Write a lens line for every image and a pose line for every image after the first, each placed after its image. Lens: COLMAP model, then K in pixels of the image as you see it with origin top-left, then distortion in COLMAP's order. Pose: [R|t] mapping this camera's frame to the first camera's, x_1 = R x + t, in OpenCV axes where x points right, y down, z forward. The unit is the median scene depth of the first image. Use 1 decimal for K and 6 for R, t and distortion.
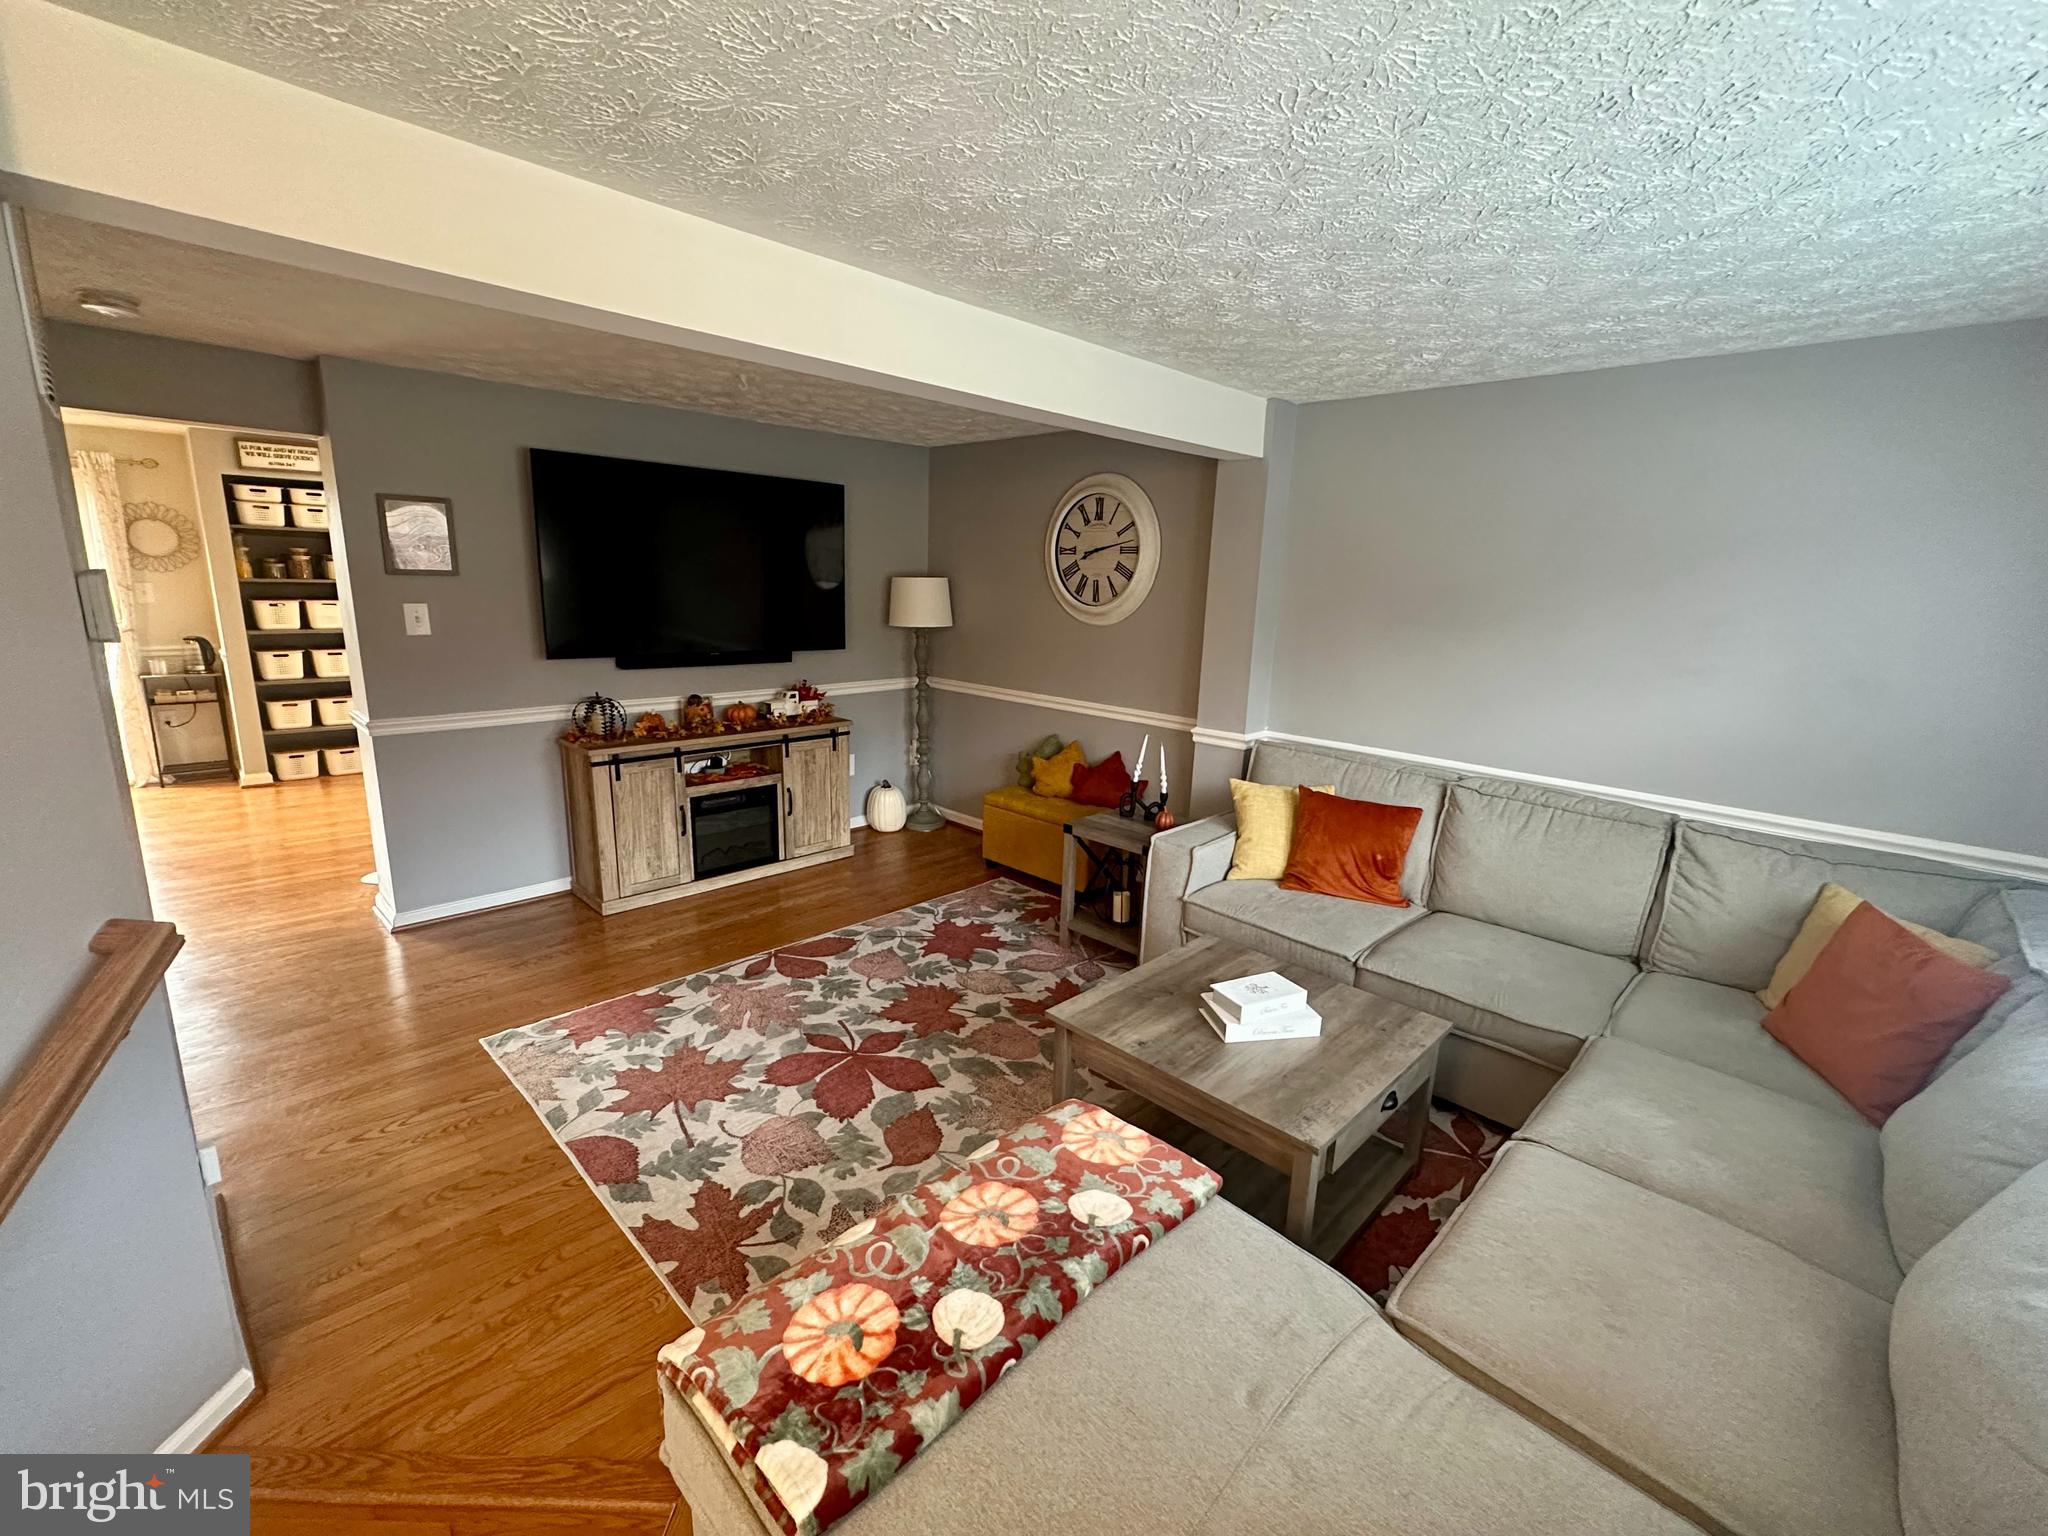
lens RADIAL K [[868.1, 0, 1026.3], [0, 868.1, 771.8], [0, 0, 1]] dist [0.001176, 0.000549]
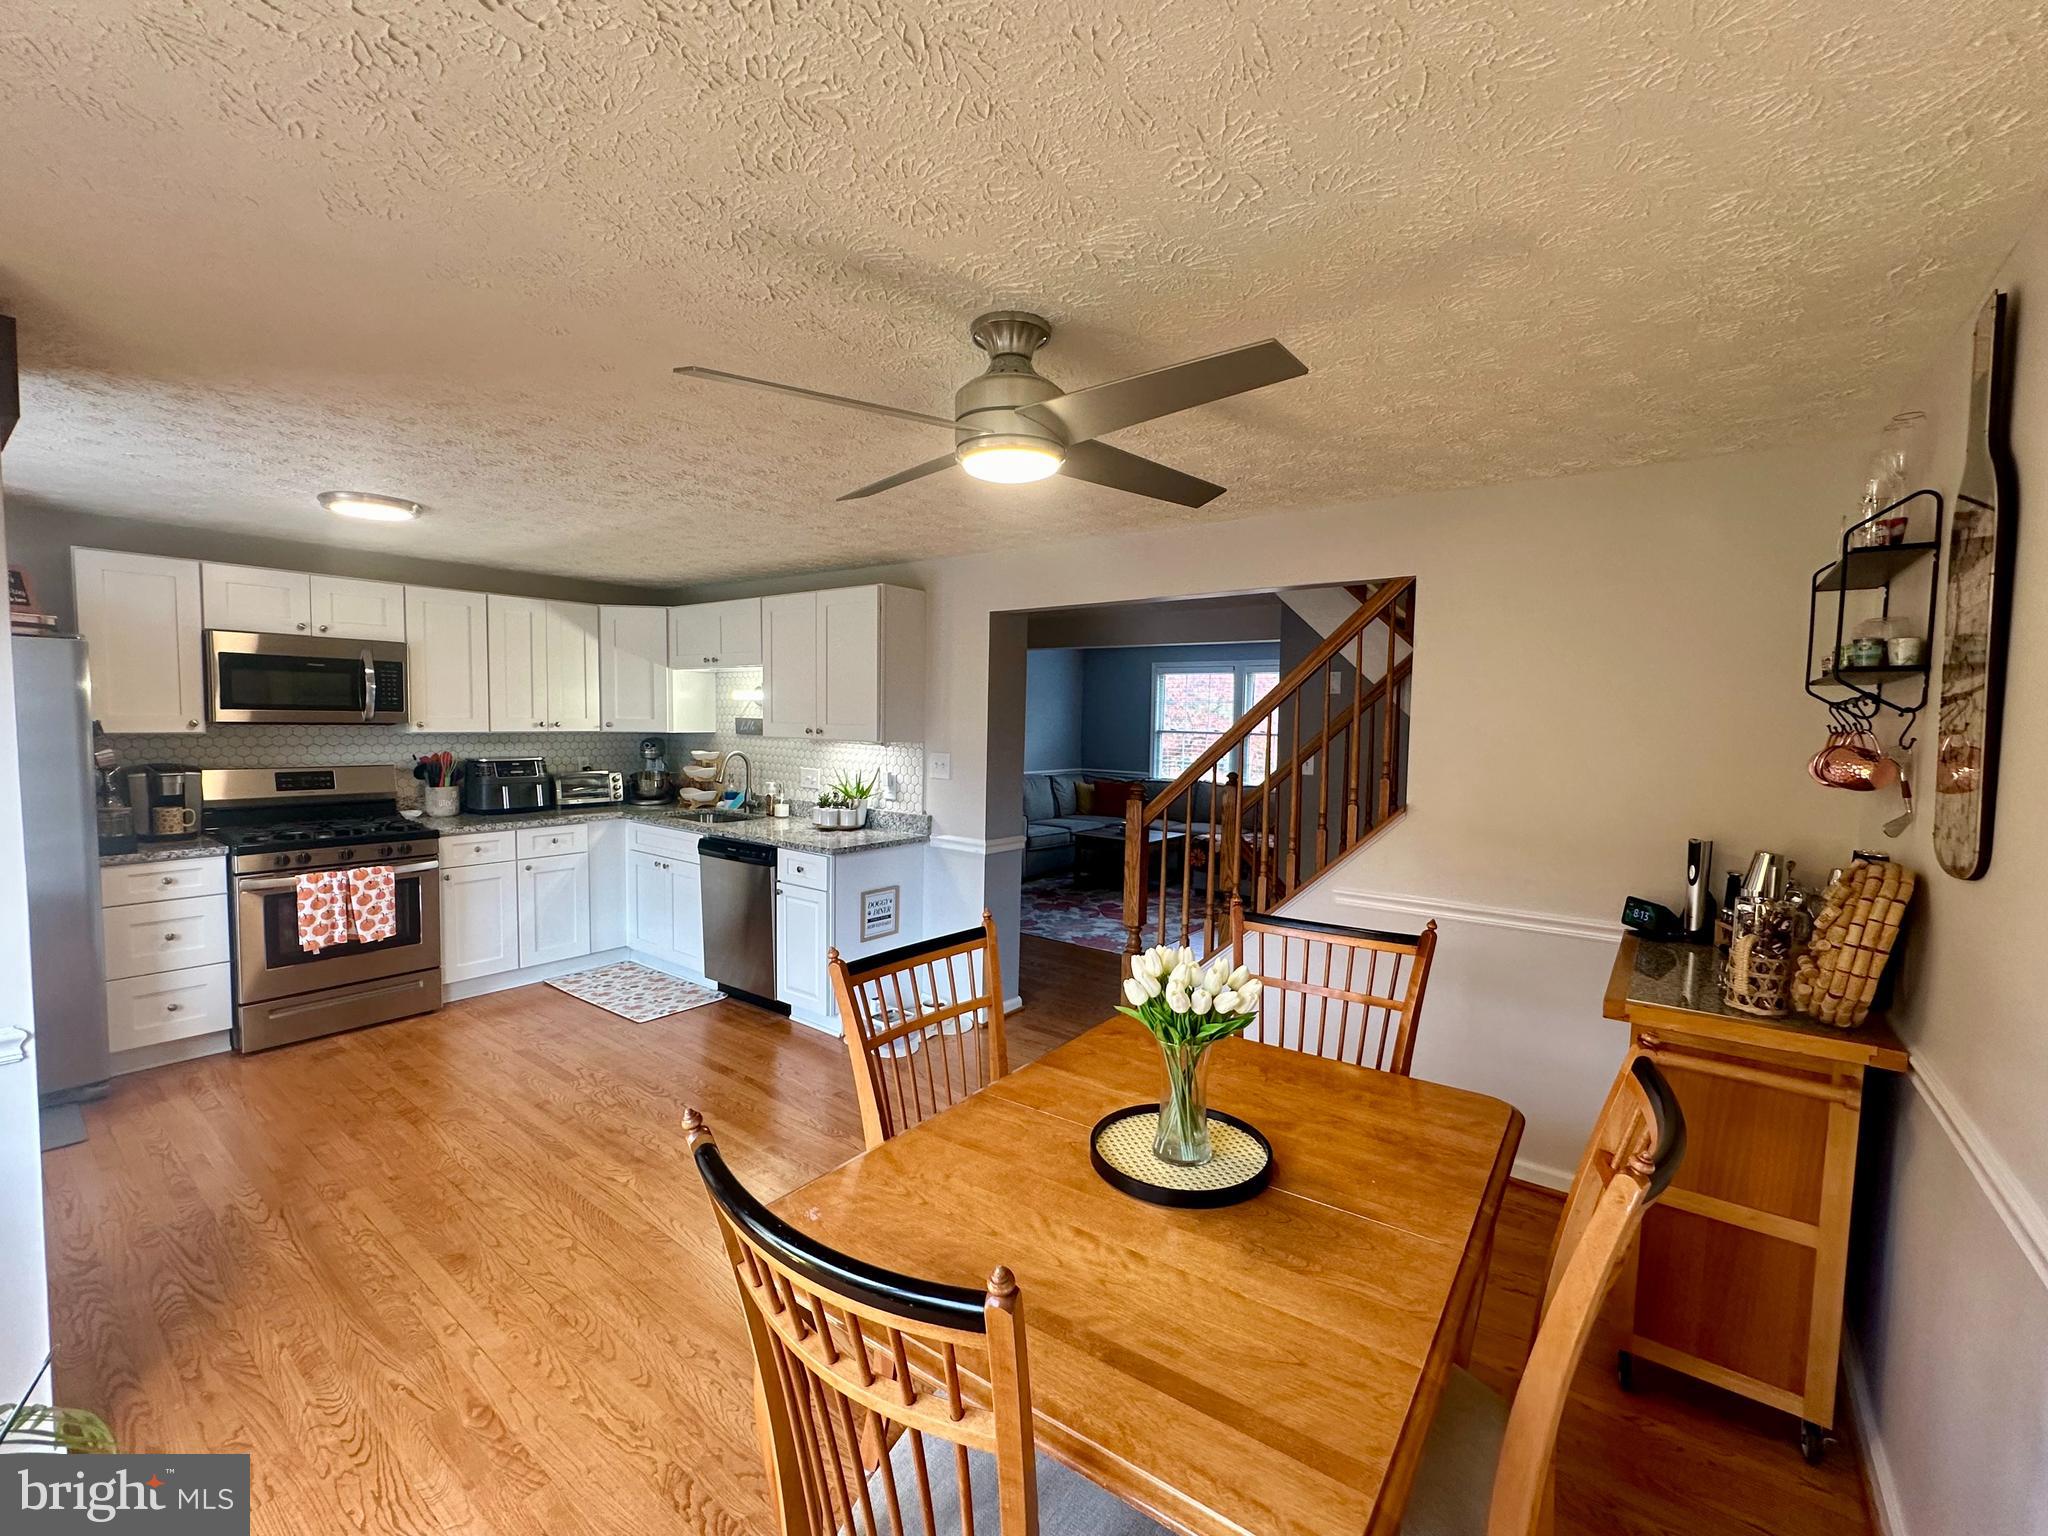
lens RADIAL K [[868.1, 0, 1026.3], [0, 868.1, 771.8], [0, 0, 1]] dist [0.001176, 0.000549]
pose [[-0.129000, -0.100599, 0.986529, -2.149284], [0.193805, 0.973099, 0.124572, -0.328467], [-0.972522, 0.207264, -0.106033, 1.198025]]
